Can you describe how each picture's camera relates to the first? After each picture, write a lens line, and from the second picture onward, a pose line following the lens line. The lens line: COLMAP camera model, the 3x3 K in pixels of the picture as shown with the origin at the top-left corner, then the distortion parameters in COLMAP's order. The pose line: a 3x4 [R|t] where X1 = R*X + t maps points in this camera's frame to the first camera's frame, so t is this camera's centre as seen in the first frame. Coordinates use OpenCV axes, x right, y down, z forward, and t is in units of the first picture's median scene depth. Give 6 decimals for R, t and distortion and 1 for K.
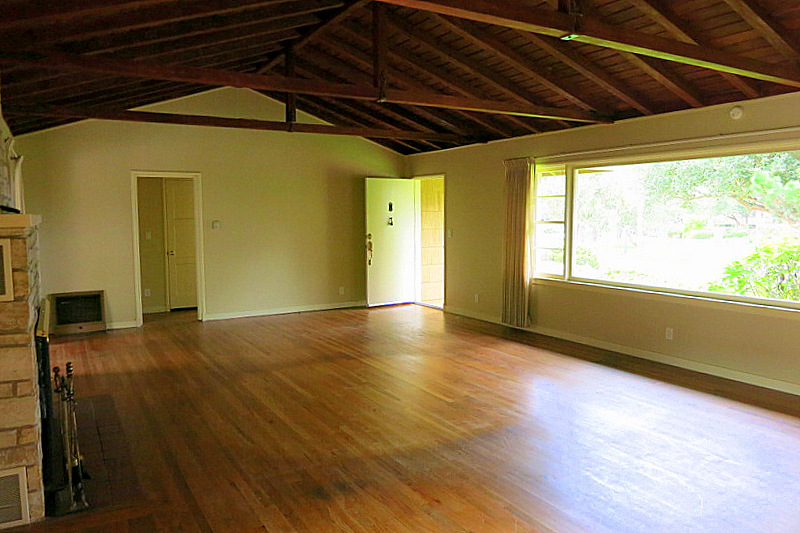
lens RADIAL K [[594.4, 0, 400.0], [0, 594.4, 266.5], [0, 0, 1]] dist [-0.007779, -0.003106]
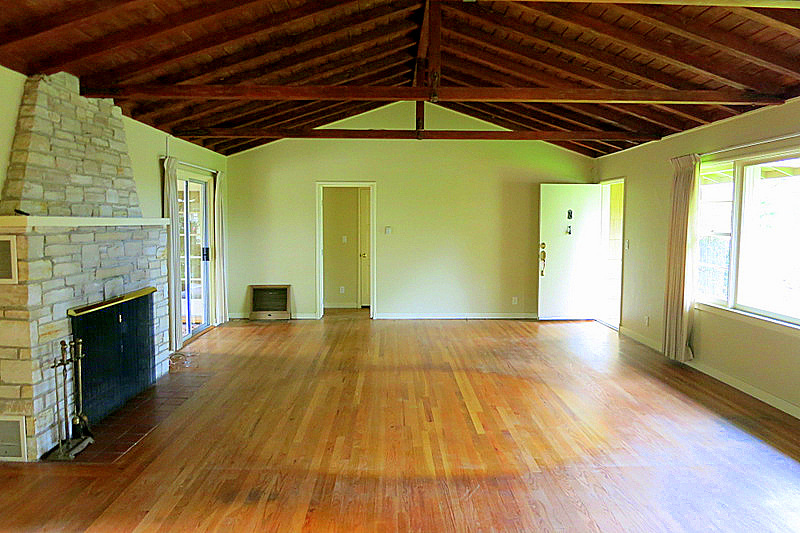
lens RADIAL K [[574.9, 0, 400.0], [0, 574.9, 266.5], [0, 0, 1]] dist [-0.023930, 0.000234]
pose [[0.877008, 0.046302, -0.478240, 0.225986], [-0.051938, 0.998649, 0.001440, -0.008473], [0.477660, 0.023576, 0.878228, 0.110852]]
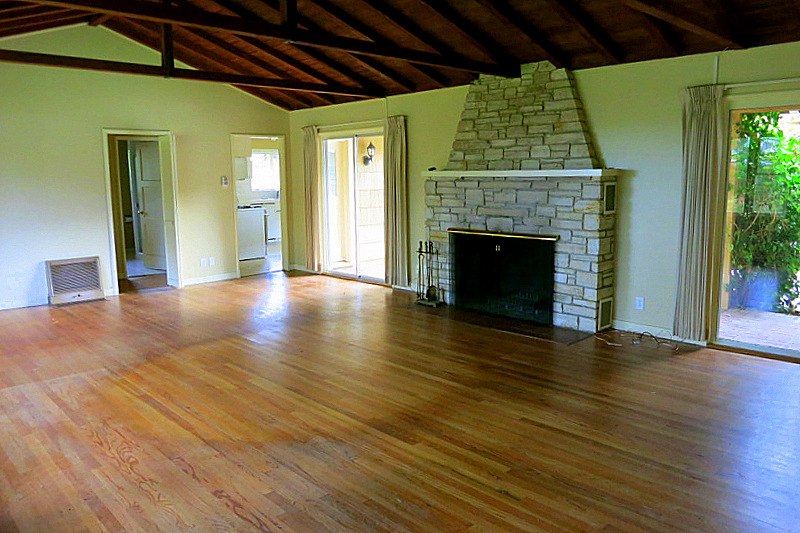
lens RADIAL K [[594.4, 0, 400.0], [0, 594.4, 266.5], [0, 0, 1]] dist [-0.007779, -0.003106]
pose [[-0.971889, 0.049906, -0.230088, 0.021204], [-0.007518, 0.970200, 0.242190, -0.101809], [0.235318, 0.237111, -0.942552, 1.148592]]
